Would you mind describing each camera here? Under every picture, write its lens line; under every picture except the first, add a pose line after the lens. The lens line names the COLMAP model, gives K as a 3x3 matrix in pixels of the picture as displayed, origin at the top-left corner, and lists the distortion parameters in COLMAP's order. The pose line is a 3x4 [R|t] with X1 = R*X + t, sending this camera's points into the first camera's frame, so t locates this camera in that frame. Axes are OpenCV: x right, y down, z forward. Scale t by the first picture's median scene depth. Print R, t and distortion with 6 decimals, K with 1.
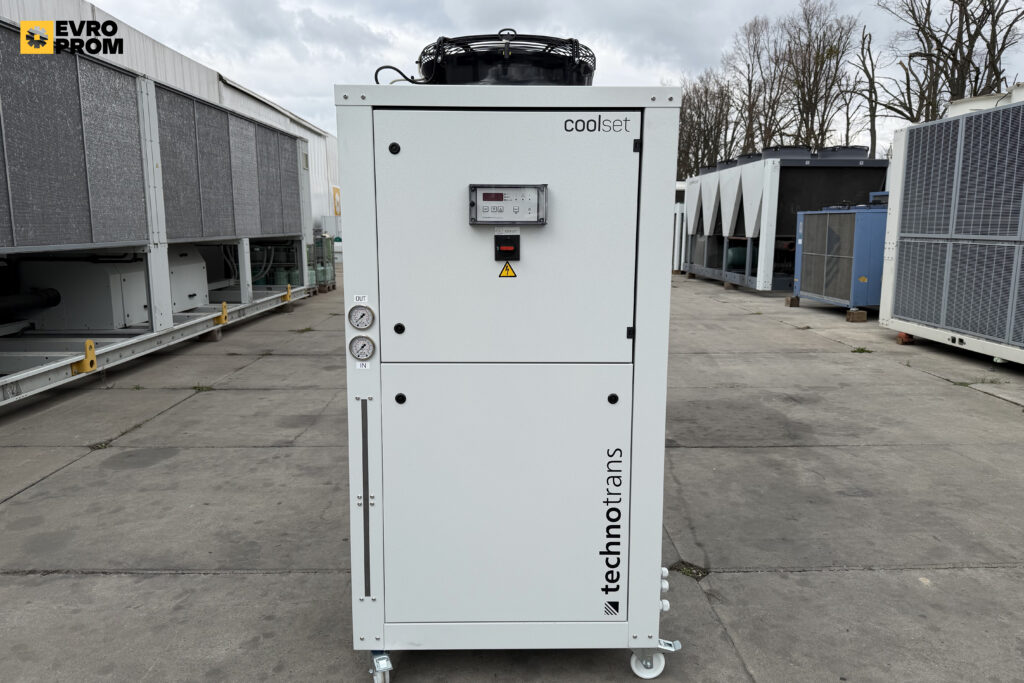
lens RADIAL K [[726.9, 0, 517.9], [0, 726.9, 338.5], [0, 0, 1]] dist [0.010988, -0.030630]
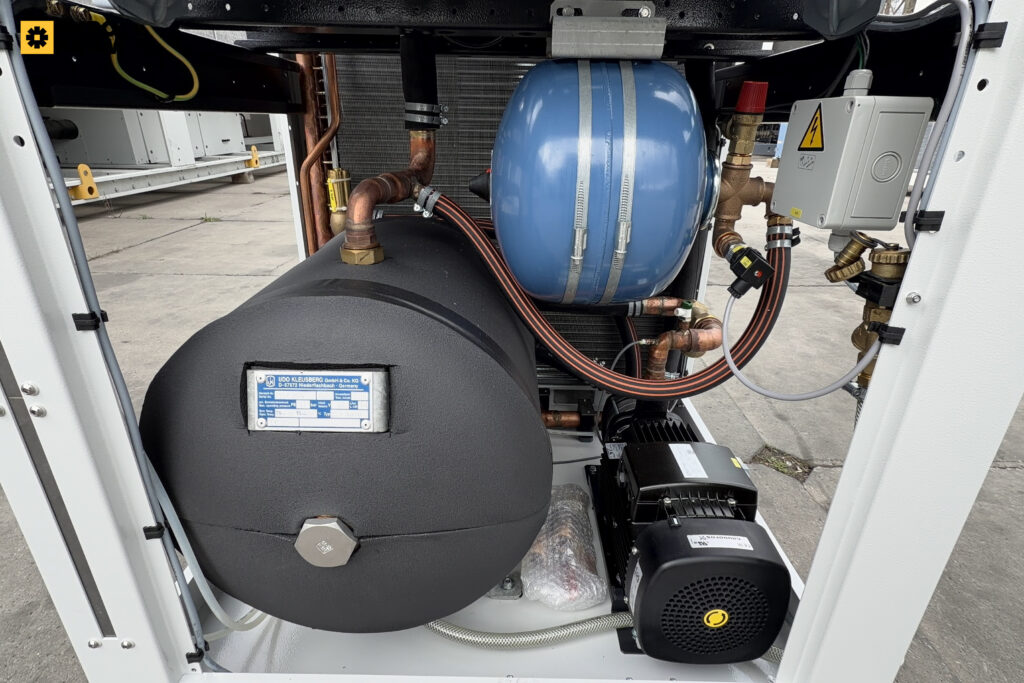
lens RADIAL K [[523.6, 0, 512.0], [0, 523.6, 341.5], [0, 0, 1]] dist [-0.000641, 0.000161]
pose [[0.999506, 0.021313, -0.023090, -0.000070], [-0.015030, 0.969573, 0.244340, 0.066656], [0.027595, -0.243872, 0.969415, 0.372954]]
